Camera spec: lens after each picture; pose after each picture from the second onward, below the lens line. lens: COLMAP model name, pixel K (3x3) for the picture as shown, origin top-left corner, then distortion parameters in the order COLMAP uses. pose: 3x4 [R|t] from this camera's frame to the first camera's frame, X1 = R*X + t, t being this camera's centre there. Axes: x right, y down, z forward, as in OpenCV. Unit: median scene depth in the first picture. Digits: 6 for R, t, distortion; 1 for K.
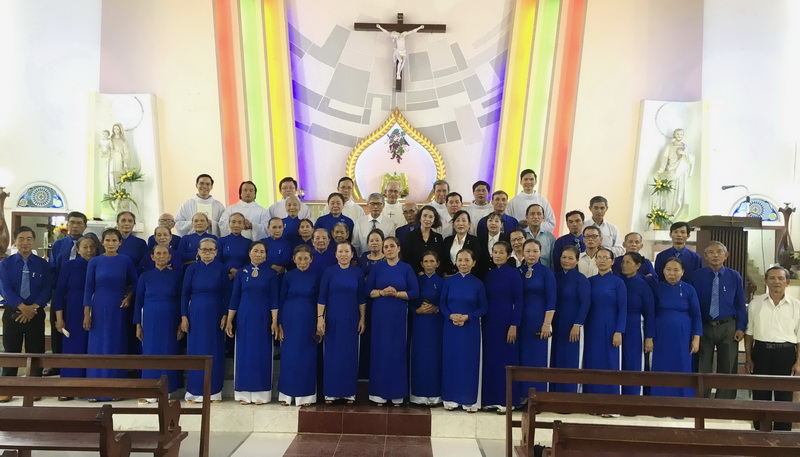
lens RADIAL K [[694.7, 0, 388.8], [0, 694.7, 251.9], [0, 0, 1]] dist [0.044638, -0.000444]
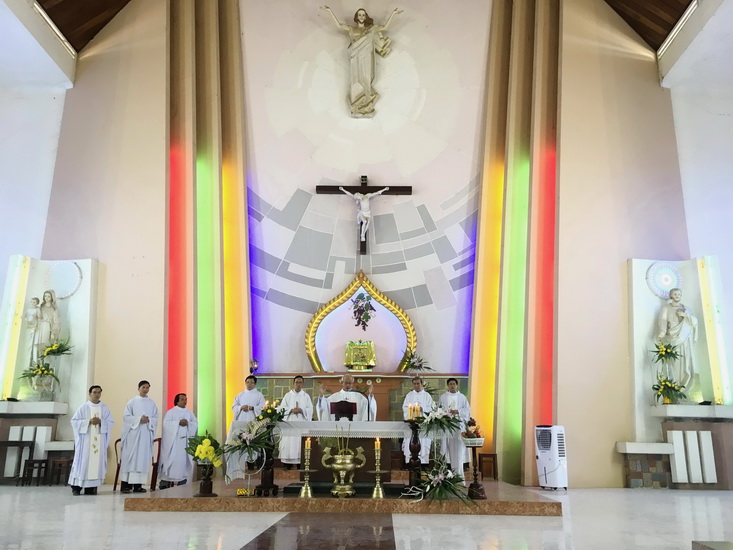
lens RADIAL K [[621.1, 0, 367.5], [0, 621.1, 265.5], [0, 0, 1]] dist [0.080286, -0.114512]
pose [[0.999917, -0.010747, 0.007051, 0.013832], [0.012193, 0.966708, -0.255590, -0.003125], [-0.004069, 0.255655, 0.966760, 0.201567]]
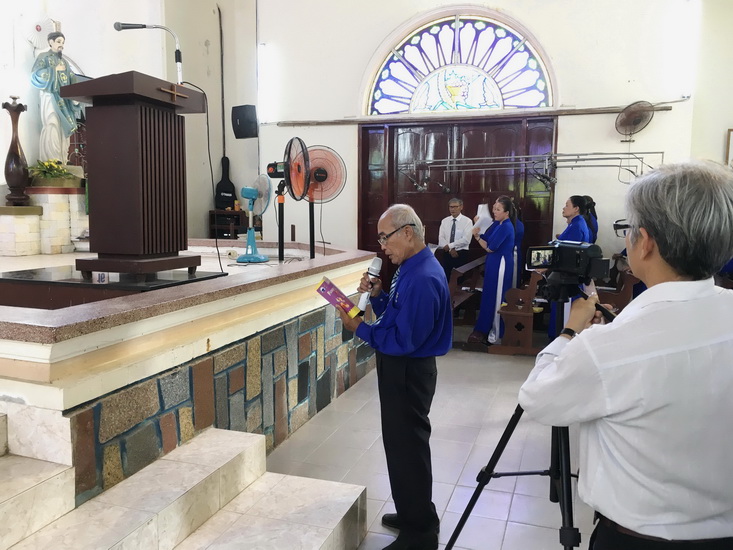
lens RADIAL K [[621.1, 0, 367.5], [0, 621.1, 273.0], [0, 0, 1]] dist [0.080286, -0.114512]
pose [[0.288747, -0.127009, 0.948943, 0.036342], [-0.011772, 0.990616, 0.136169, 0.010495], [-0.957333, -0.050489, 0.284542, 0.335968]]
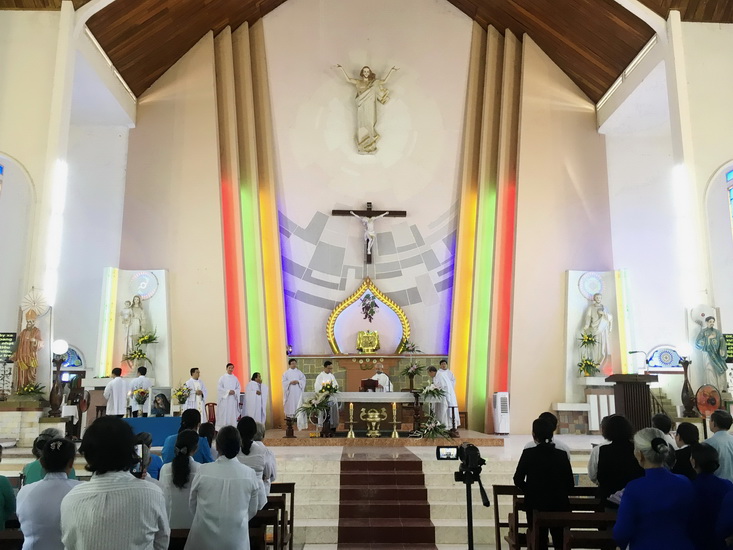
lens RADIAL K [[697.2, 0, 357.1], [0, 697.2, 263.9], [0, 0, 1]] dist [0.055100, 0.000000]
pose [[0.998924, -0.012218, 0.044744, -0.061438], [0.020023, 0.983757, -0.178387, -0.013116], [-0.041837, 0.179091, 0.982943, -0.197338]]
